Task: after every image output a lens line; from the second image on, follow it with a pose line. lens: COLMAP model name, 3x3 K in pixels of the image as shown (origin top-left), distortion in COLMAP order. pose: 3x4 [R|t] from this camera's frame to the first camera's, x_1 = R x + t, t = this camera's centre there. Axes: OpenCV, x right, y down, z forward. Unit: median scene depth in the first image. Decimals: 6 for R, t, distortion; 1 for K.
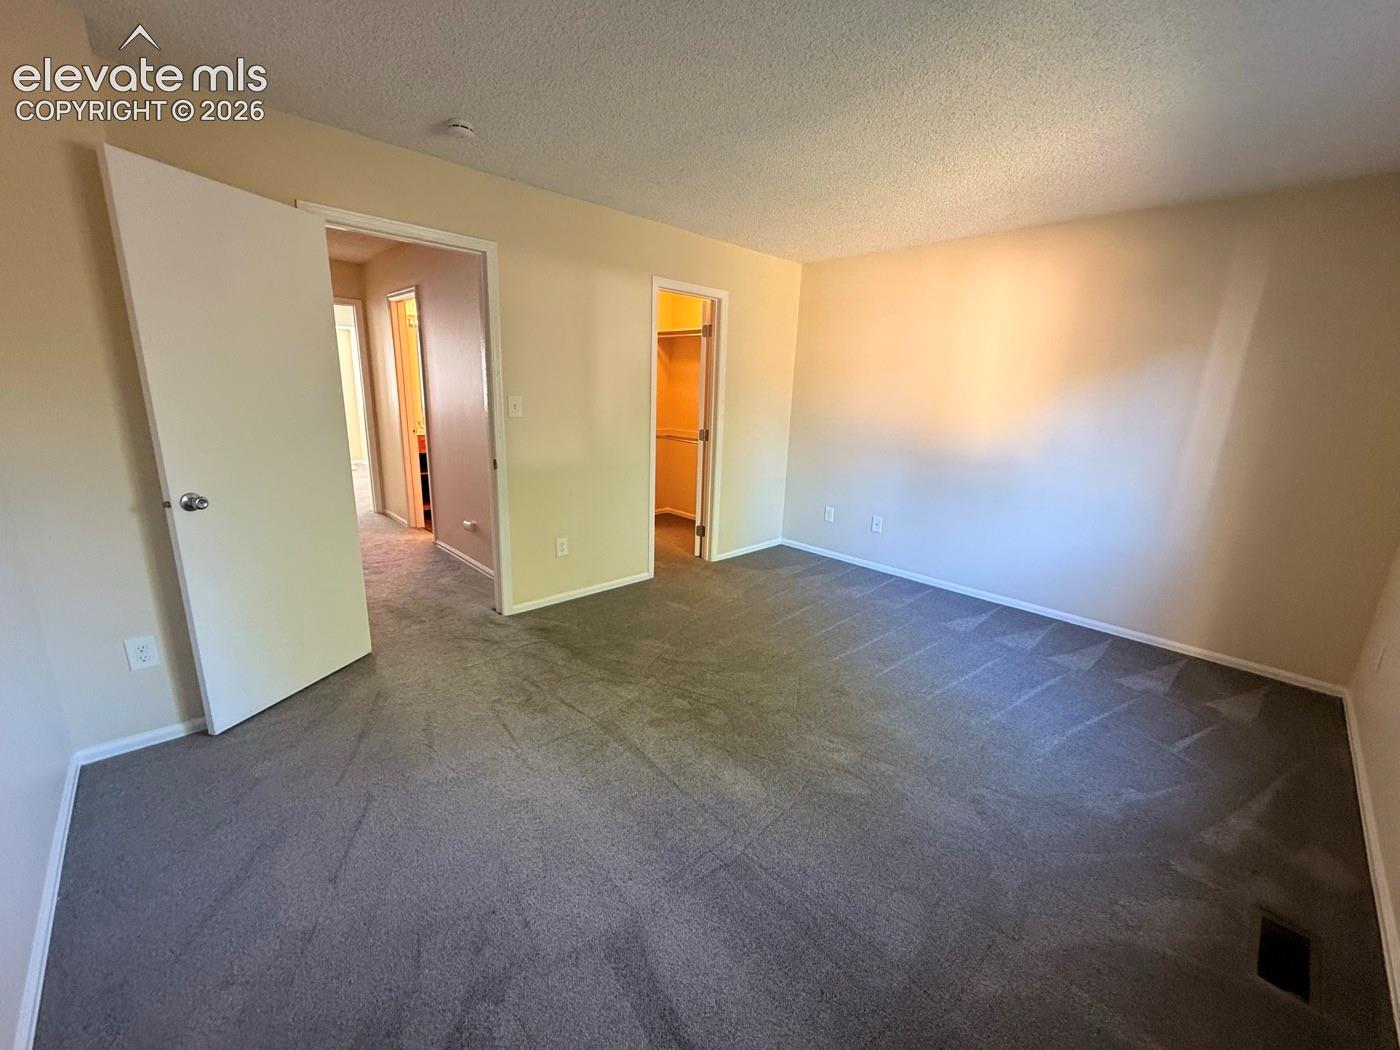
lens RADIAL K [[561.6, 0, 703.4], [0, 561.6, 519.4], [0, 0, 1]] dist [0.002549, 0.000801]
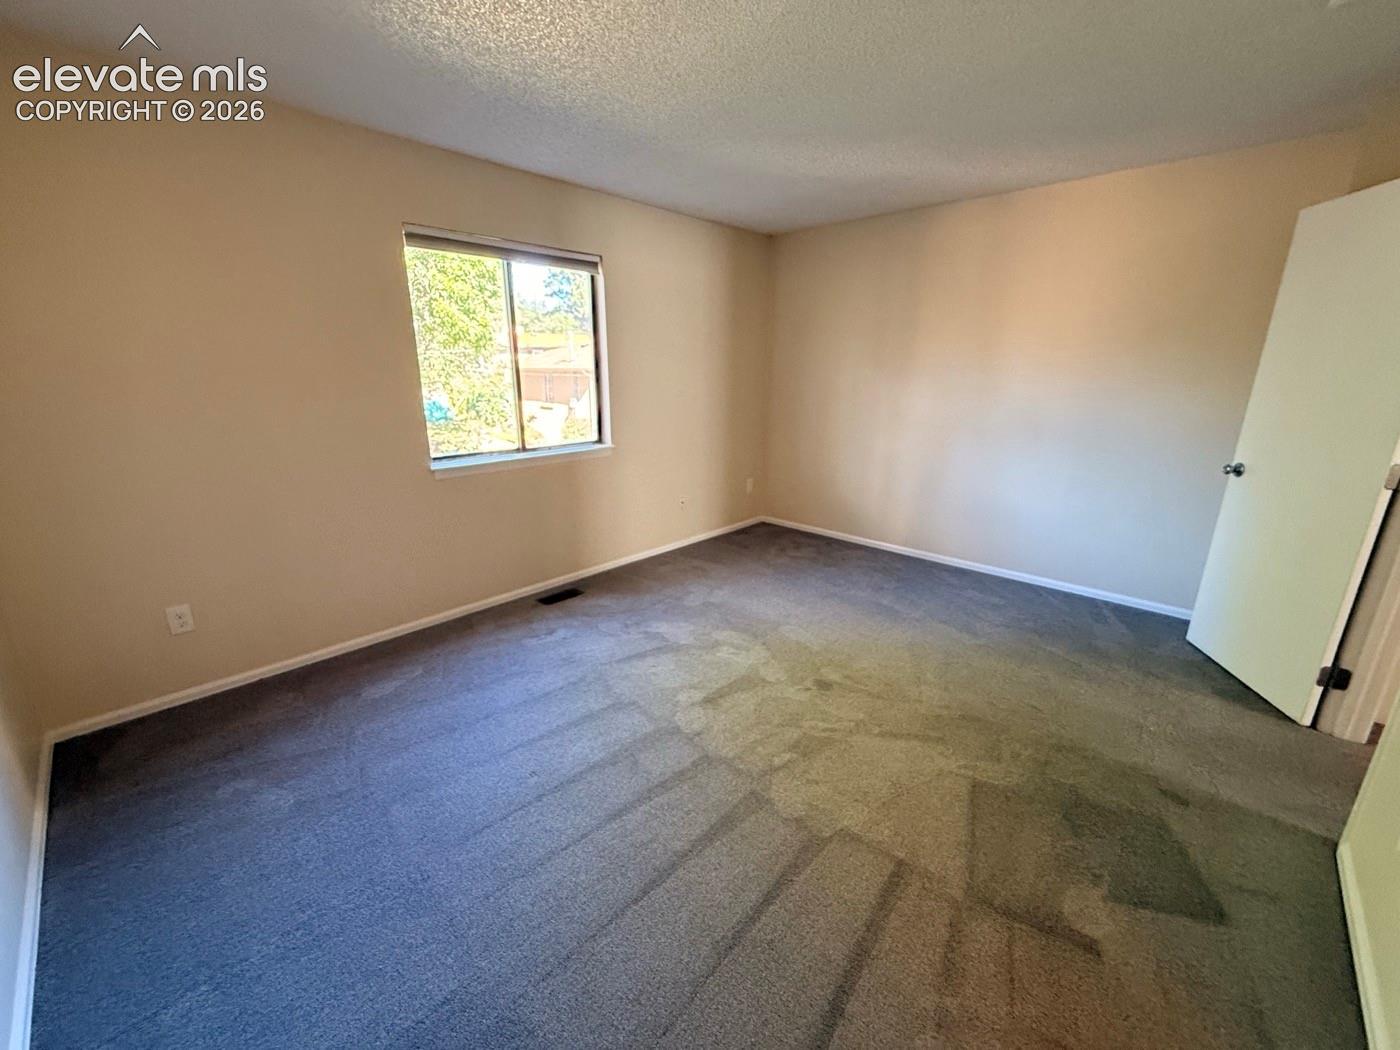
lens RADIAL K [[561.6, 0, 692.5], [0, 561.6, 522.5], [0, 0, 1]] dist [0.002549, 0.000801]
pose [[-0.997933, -0.023578, -0.059782, 0.276773], [-0.049550, 0.874675, 0.482170, -0.312532], [0.040921, 0.484135, -0.874036, 1.346139]]
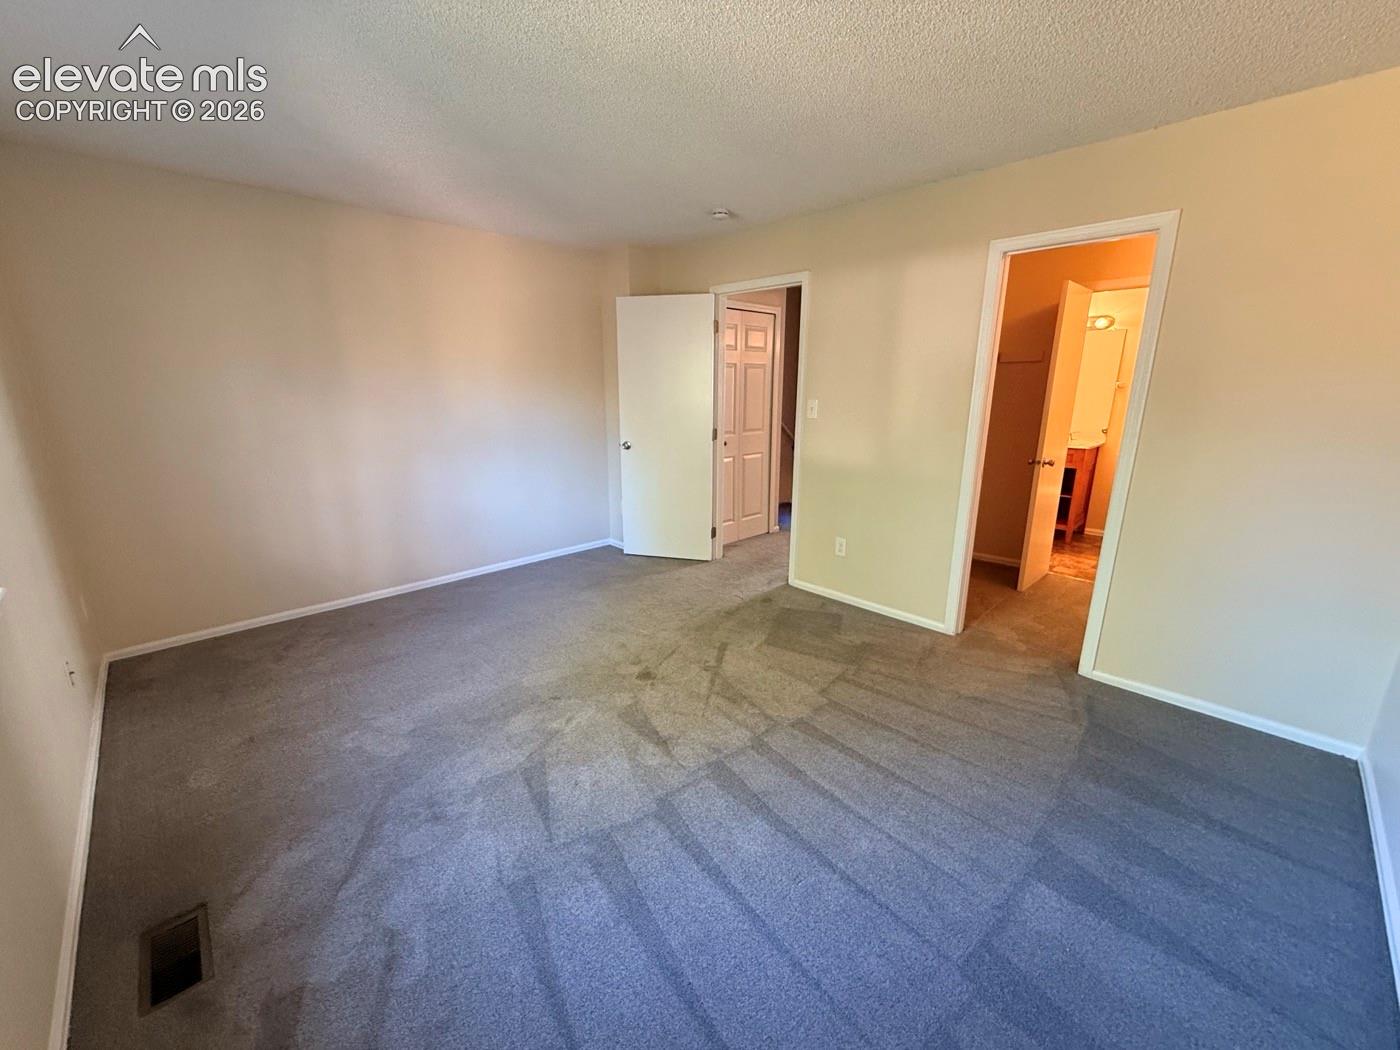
lens RADIAL K [[561.6, 0, 694.9], [0, 561.6, 531.6], [0, 0, 1]] dist [0.002549, 0.000801]
pose [[0.012487, 0.221594, -0.975059, 0.827827], [-0.229376, 0.949767, 0.212908, -0.151578], [0.973258, 0.220996, 0.062688, 0.745721]]
